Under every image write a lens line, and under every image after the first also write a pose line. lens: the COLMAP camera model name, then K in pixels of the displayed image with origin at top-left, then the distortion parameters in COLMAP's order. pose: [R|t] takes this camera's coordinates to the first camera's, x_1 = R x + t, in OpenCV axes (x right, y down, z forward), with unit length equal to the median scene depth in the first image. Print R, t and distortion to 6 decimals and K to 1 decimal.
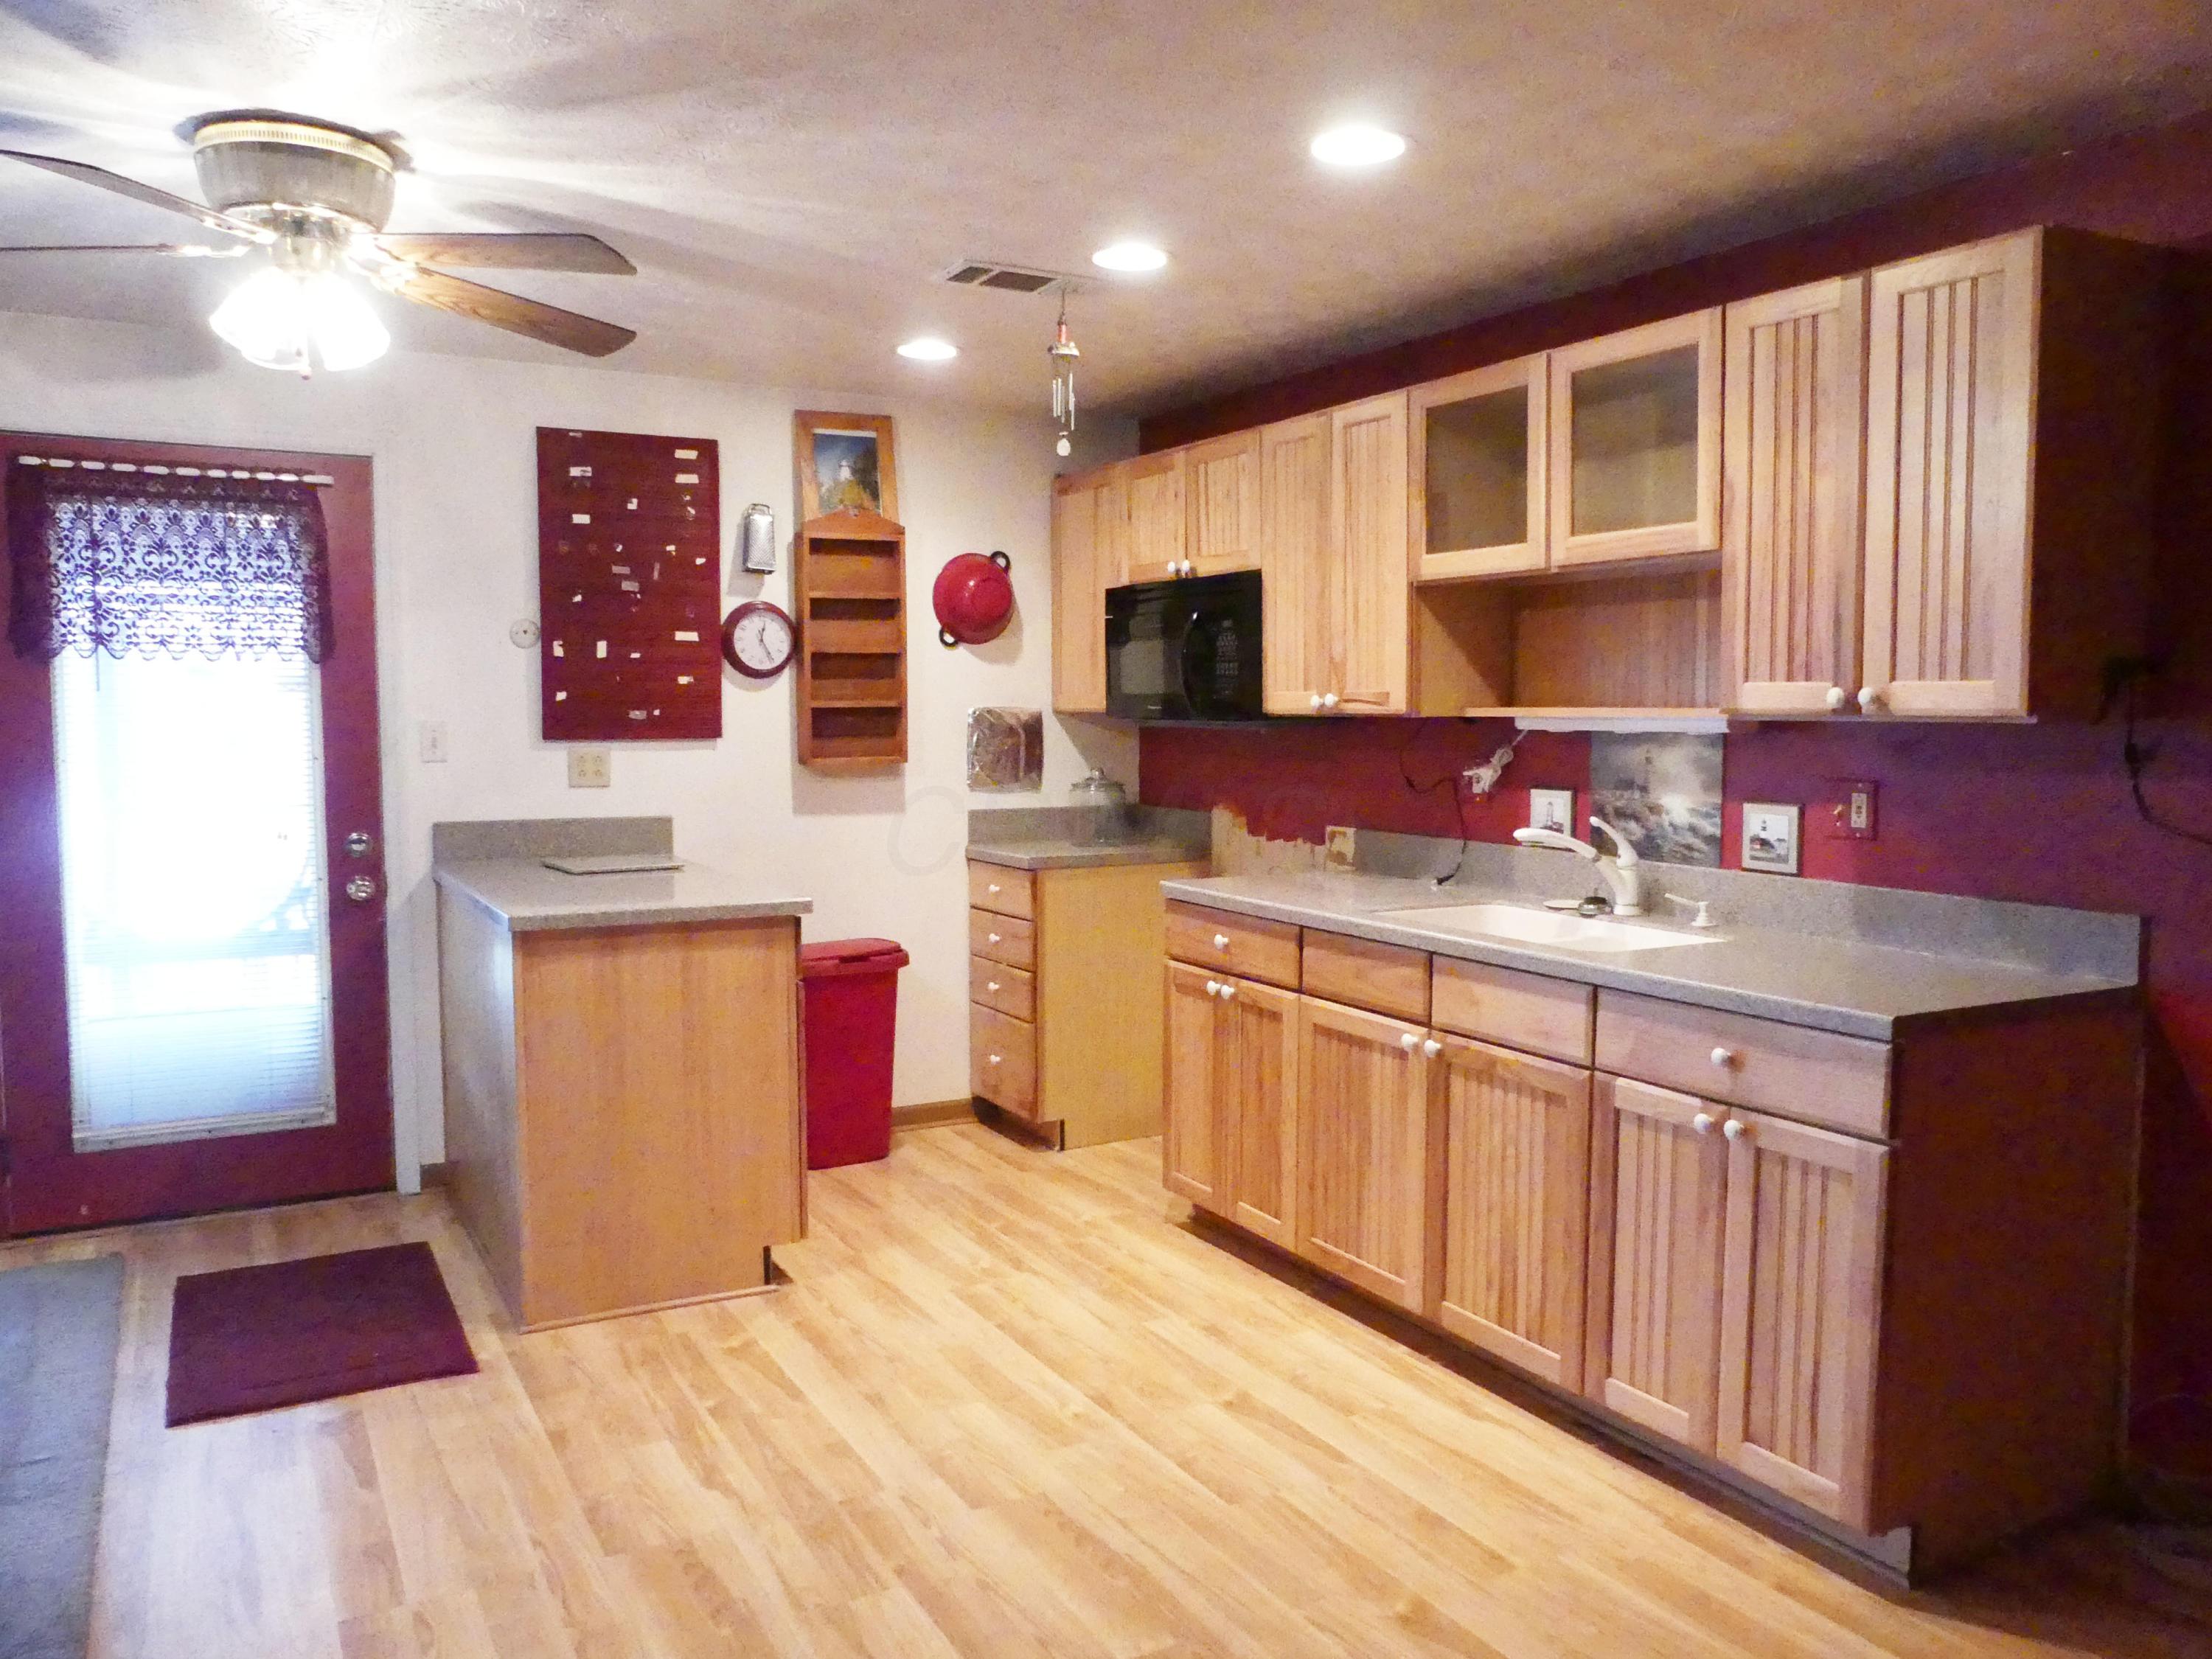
lens RADIAL K [[1687.4, 0, 1117.6], [0, 1687.4, 824.8], [0, 0, 1]] dist [-0.005677, -0.006637]
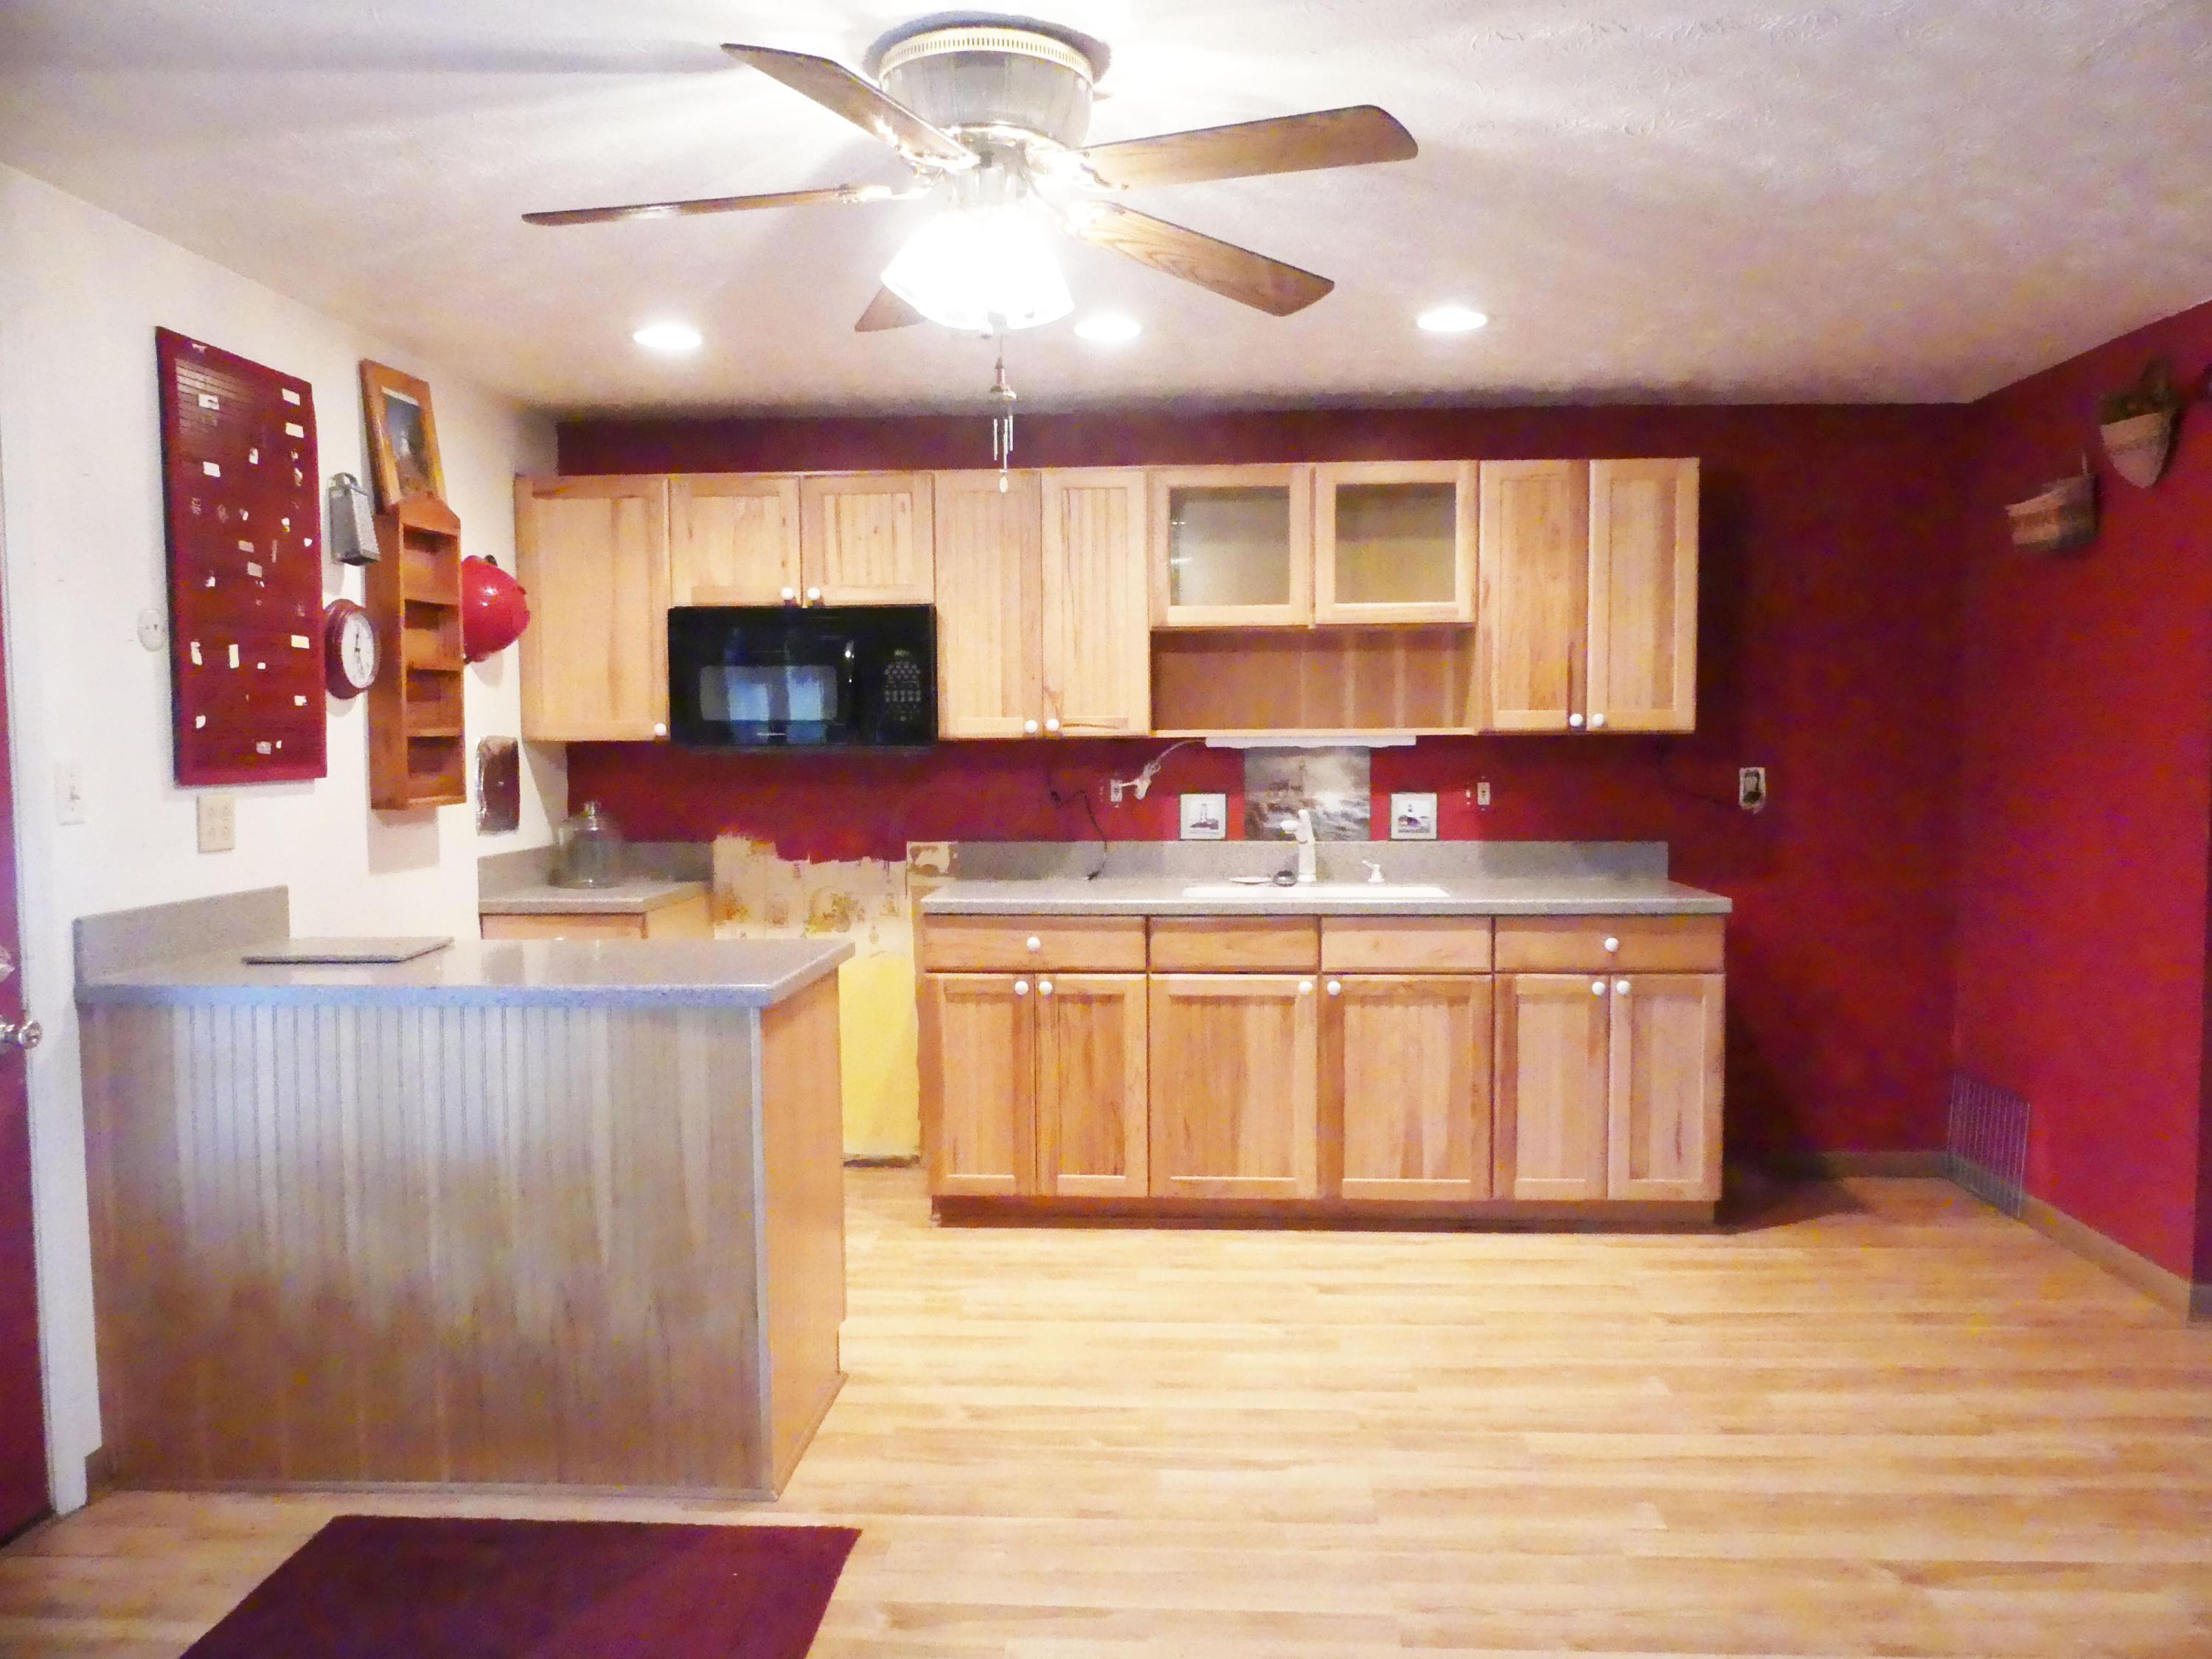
lens RADIAL K [[1687.4, 0, 1124.5], [0, 1687.4, 833.8], [0, 0, 1]] dist [-0.005677, -0.006637]
pose [[0.529597, -0.055545, 0.846429, -0.895144], [0.068092, 0.997417, 0.022849, -0.025200], [-0.845512, 0.045534, 0.532012, 0.387877]]
